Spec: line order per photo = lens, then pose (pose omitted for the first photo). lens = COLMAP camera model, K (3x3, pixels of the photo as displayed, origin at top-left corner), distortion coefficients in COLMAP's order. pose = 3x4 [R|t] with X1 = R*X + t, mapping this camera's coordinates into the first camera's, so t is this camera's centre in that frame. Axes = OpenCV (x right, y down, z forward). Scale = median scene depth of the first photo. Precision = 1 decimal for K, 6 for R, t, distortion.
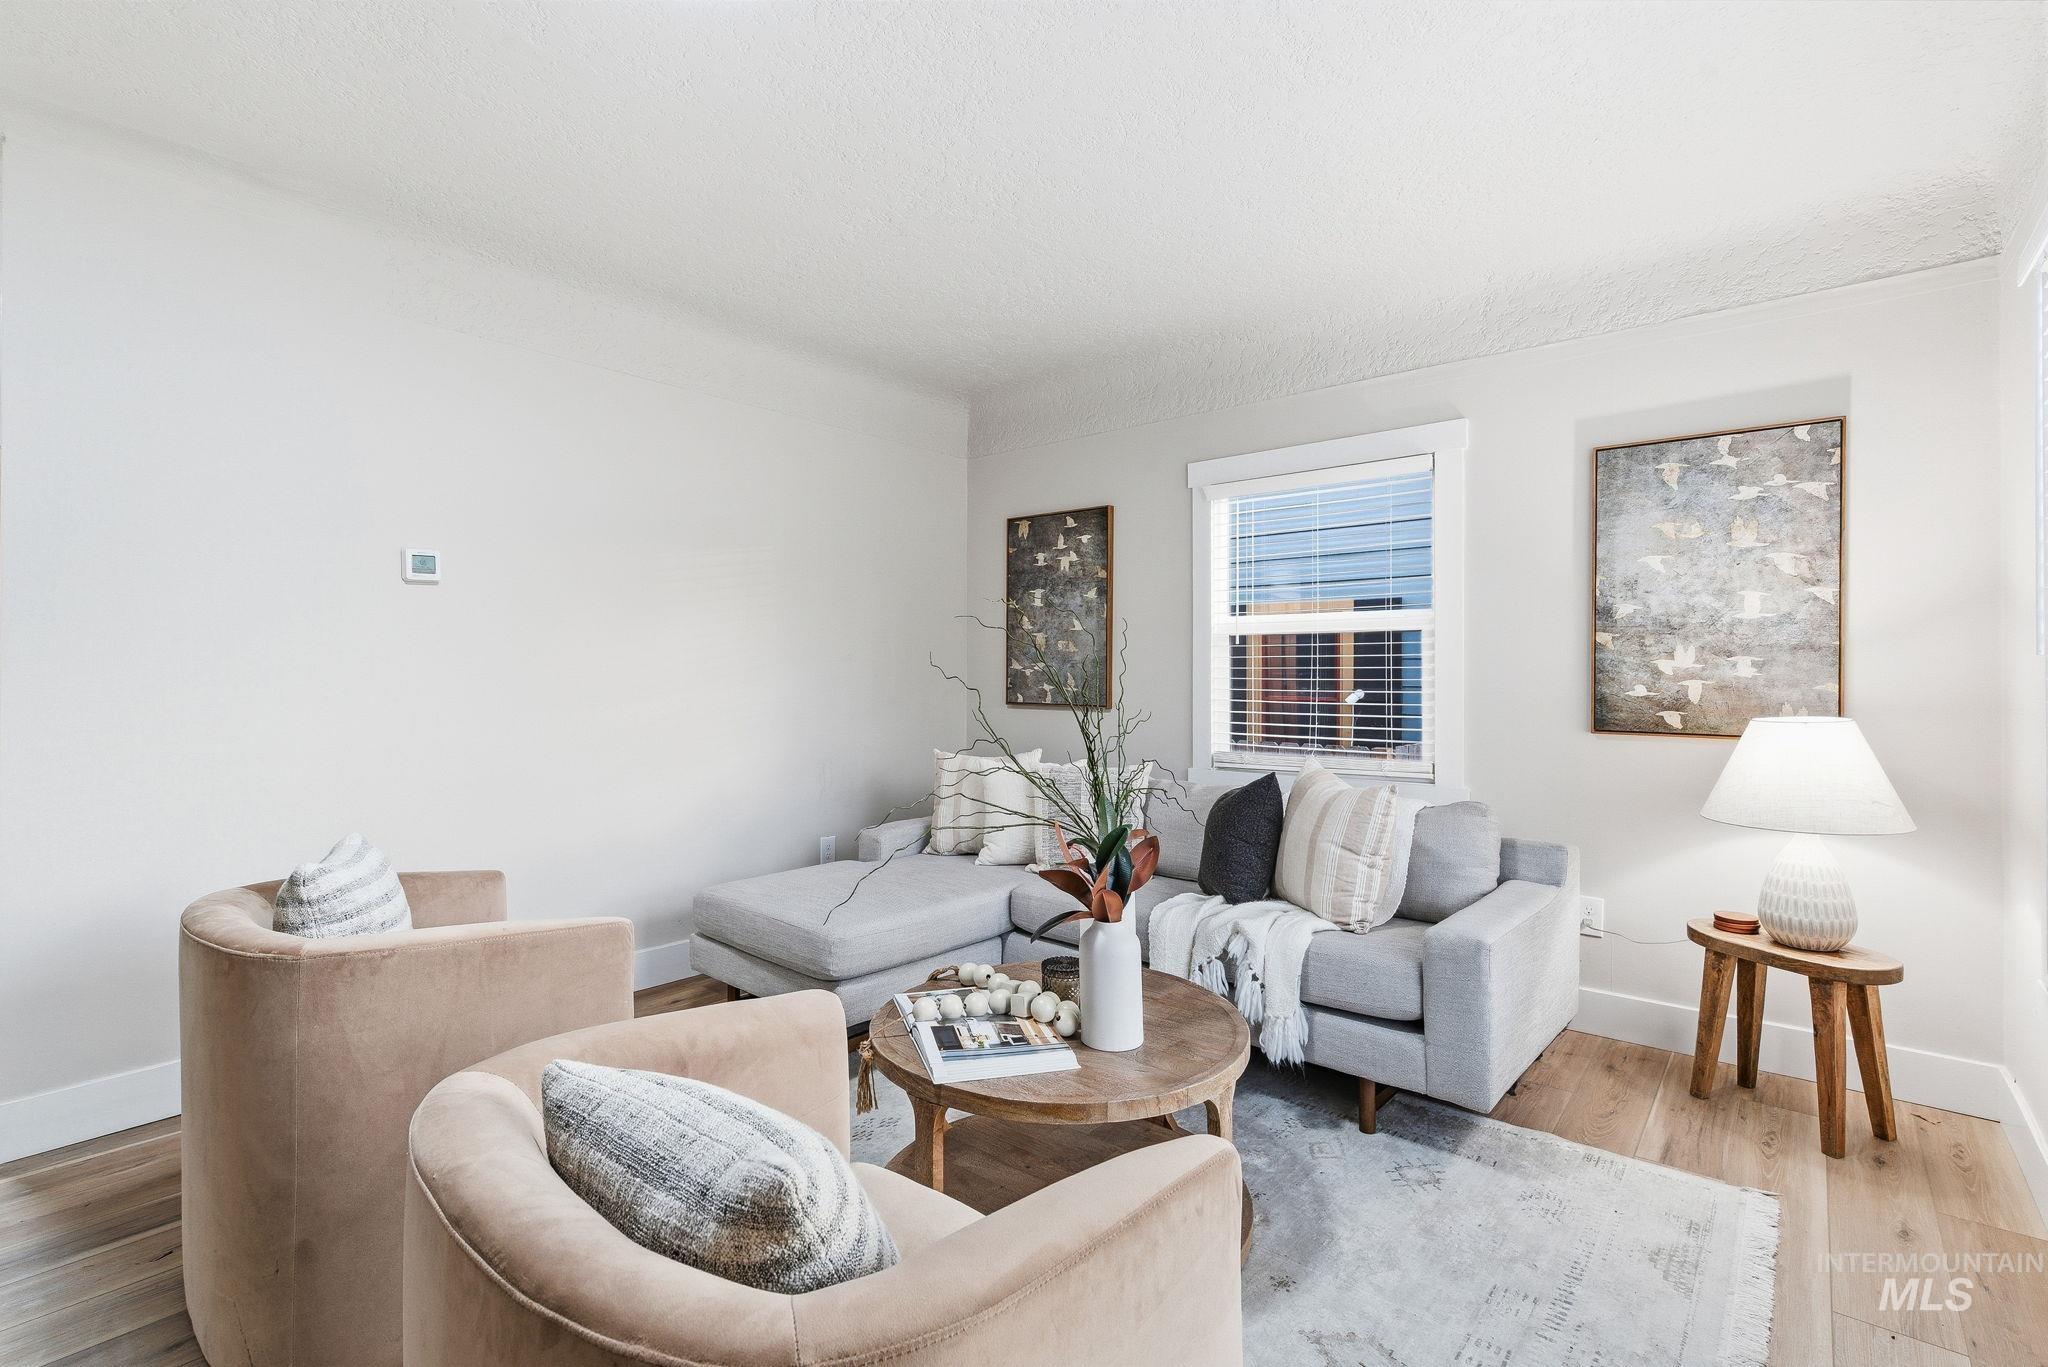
lens RADIAL K [[929.1, 0, 1015.7], [0, 929.1, 667.8], [0, 0, 1]] dist [0.028221, -0.023156]
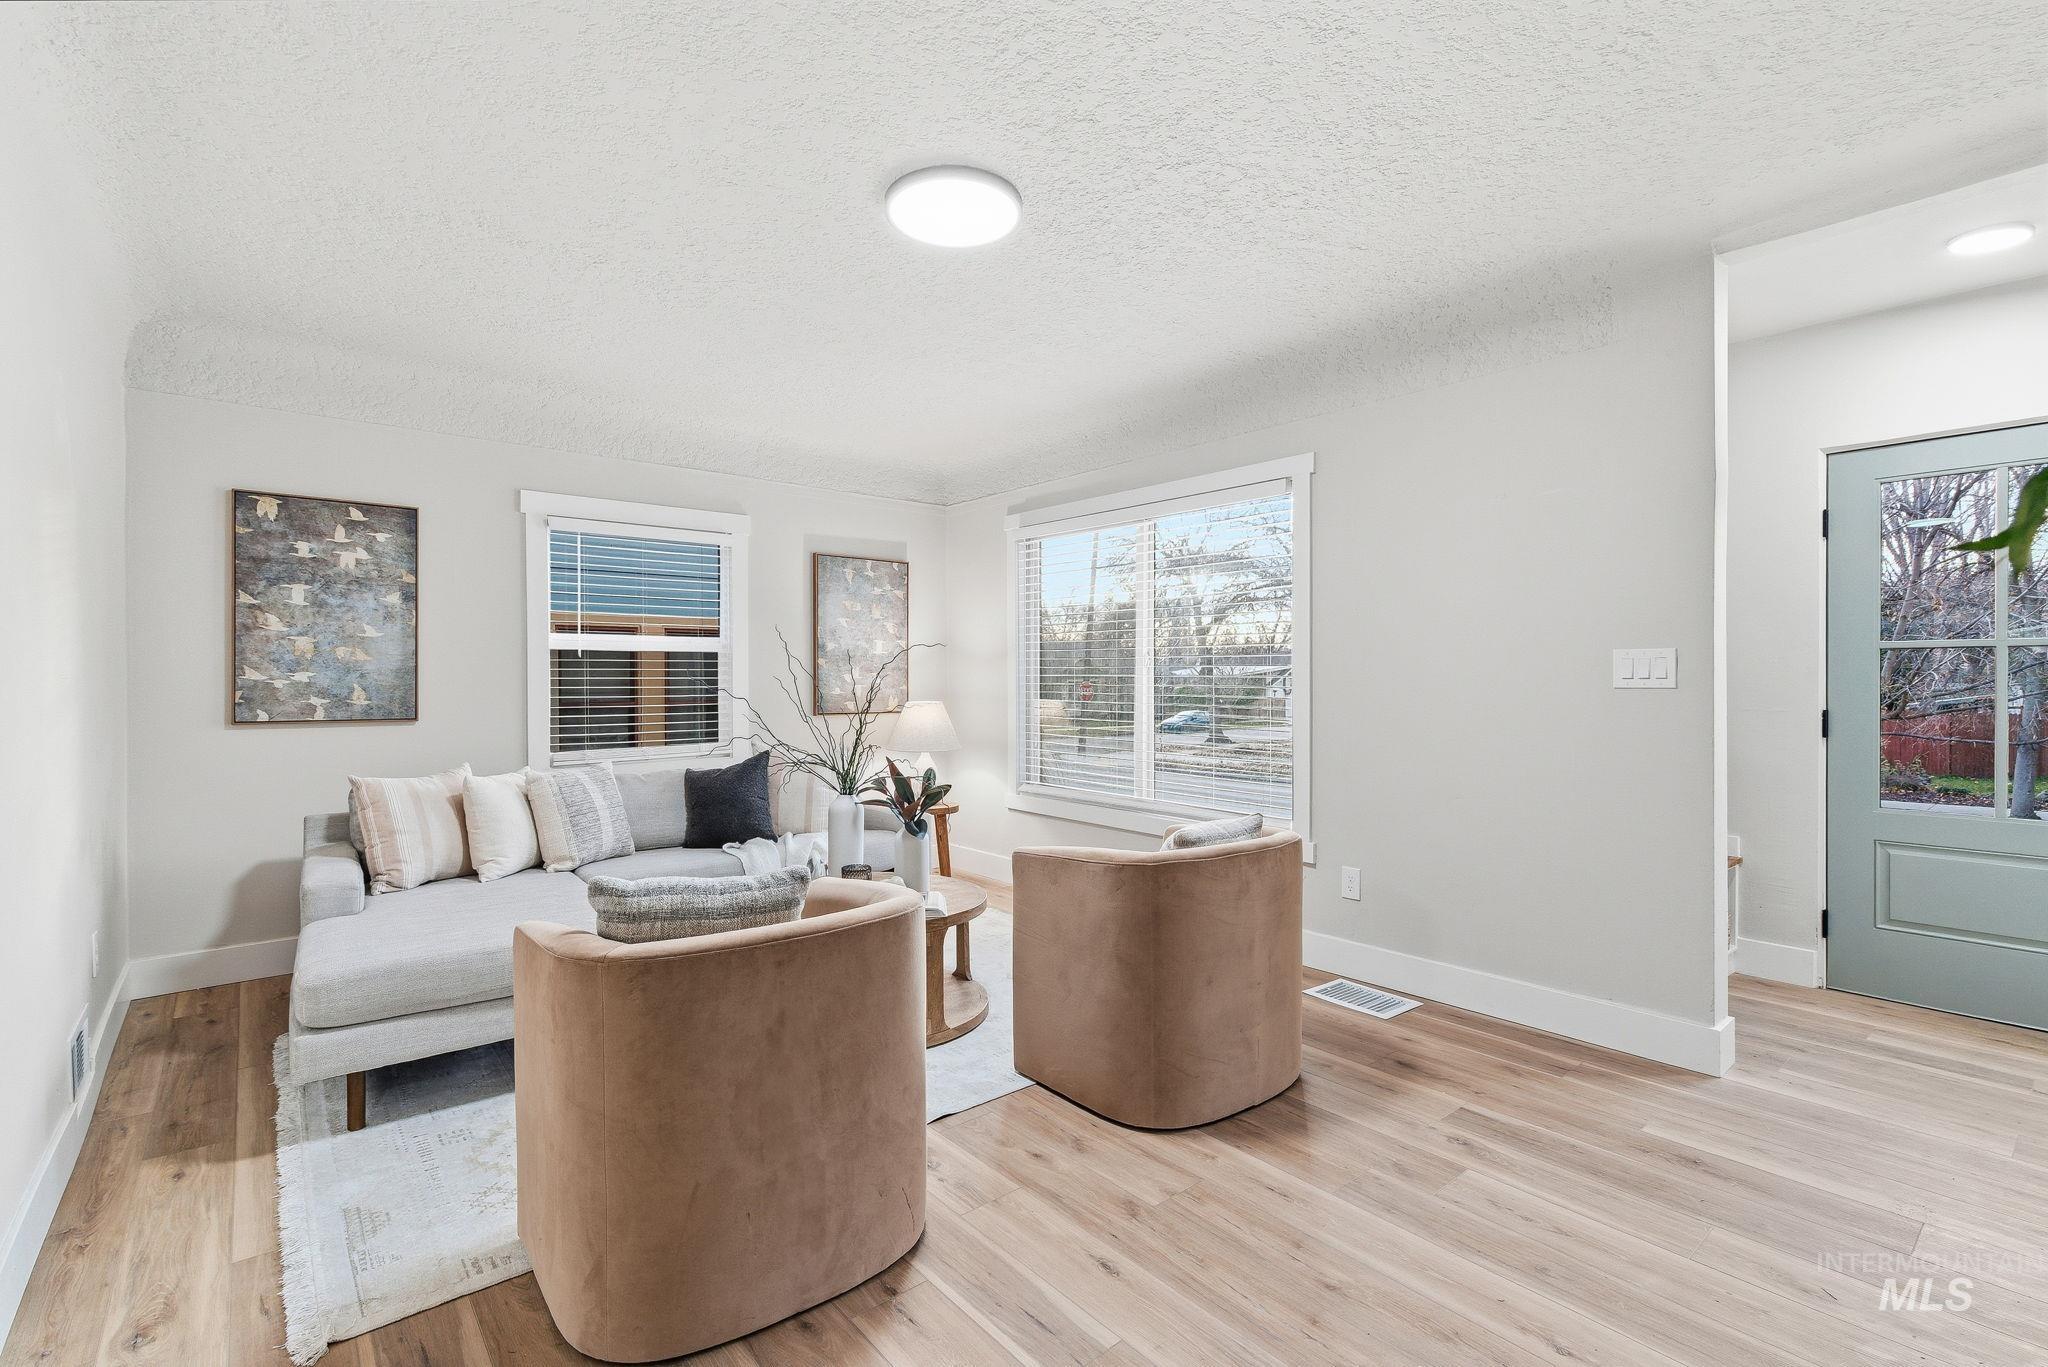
lens RADIAL K [[932.1, 0, 1018.0], [0, 932.1, 679.6], [0, 0, 1]] dist [0.000475, -0.001040]
pose [[0.180315, -0.005471, 0.983594, -0.786583], [-0.004631, 0.999969, 0.006411, -0.008277], [-0.983598, -0.005712, 0.180284, 0.241071]]
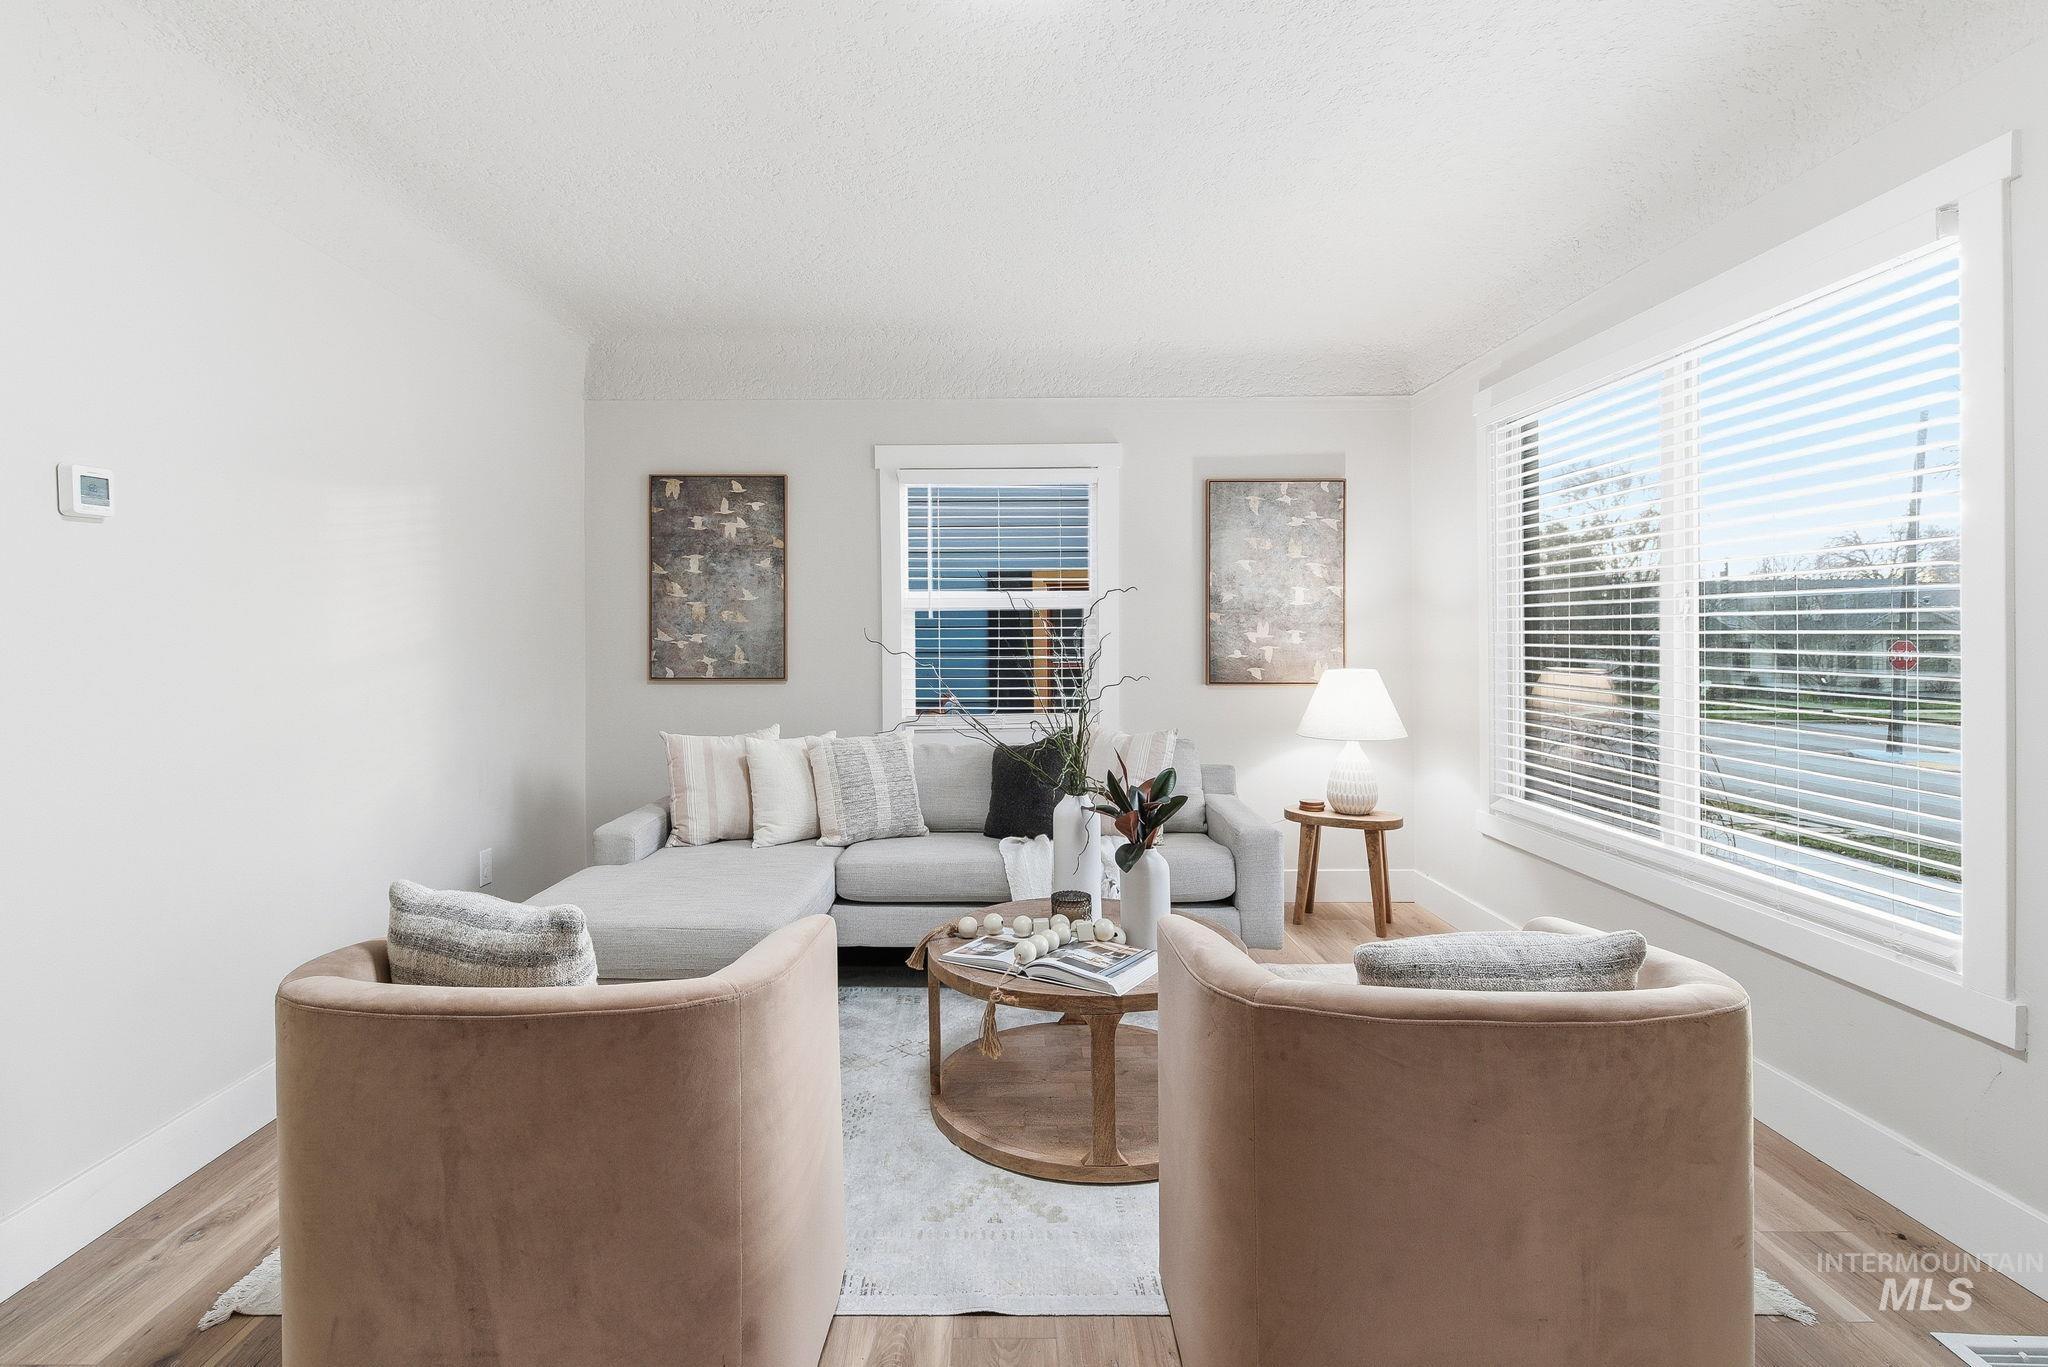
lens RADIAL K [[992.5, 0, 976.0], [0, 992.5, 637.2], [0, 0, 1]] dist [0.031167, -0.022691]
pose [[0.774312, -0.006176, 0.632774, -0.445169], [0.003199, 0.999978, 0.005846, -0.008332], [-0.632796, -0.002502, 0.774314, 0.058483]]
